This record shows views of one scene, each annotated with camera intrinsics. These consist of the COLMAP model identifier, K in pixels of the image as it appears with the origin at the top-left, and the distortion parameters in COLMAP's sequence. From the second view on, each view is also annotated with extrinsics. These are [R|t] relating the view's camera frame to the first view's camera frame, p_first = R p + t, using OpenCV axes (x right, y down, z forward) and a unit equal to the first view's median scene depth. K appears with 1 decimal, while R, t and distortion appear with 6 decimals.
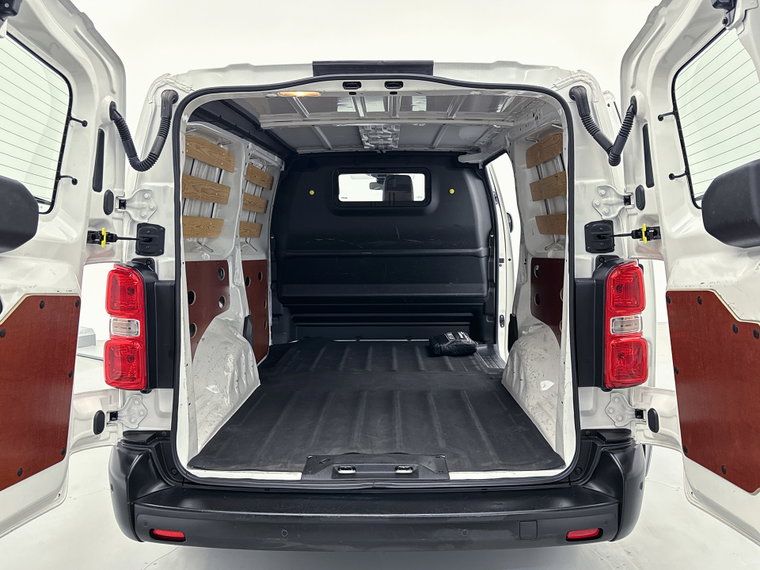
lens RADIAL K [[637.5, 0, 386.3], [0, 637.5, 284.4], [0, 0, 1]] dist [0.002384, -0.010066]
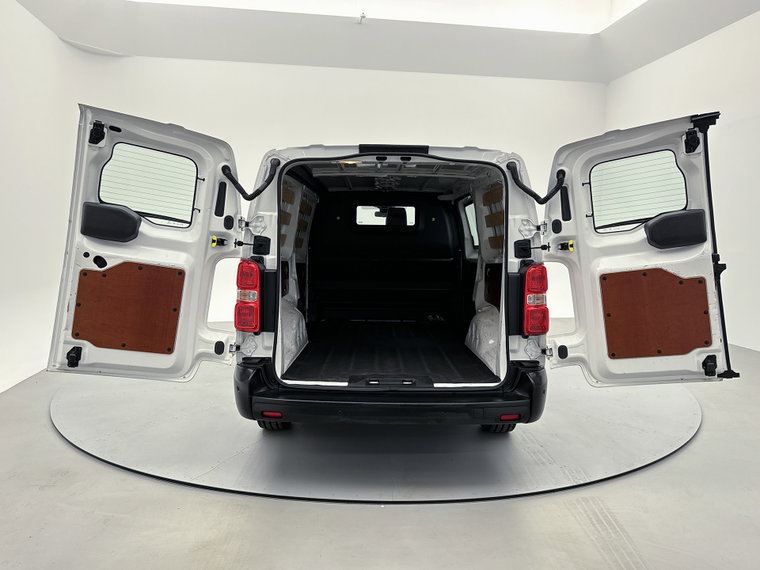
lens RADIAL K [[553.9, 0, 373.5], [0, 553.9, 287.6], [0, 0, 1]] dist [0.004939, -0.006601]
pose [[0.999723, 0.019201, 0.013577, -0.087635], [-0.018987, 0.999696, -0.015719, 0.061060], [-0.013875, 0.015456, 0.999784, -0.491113]]
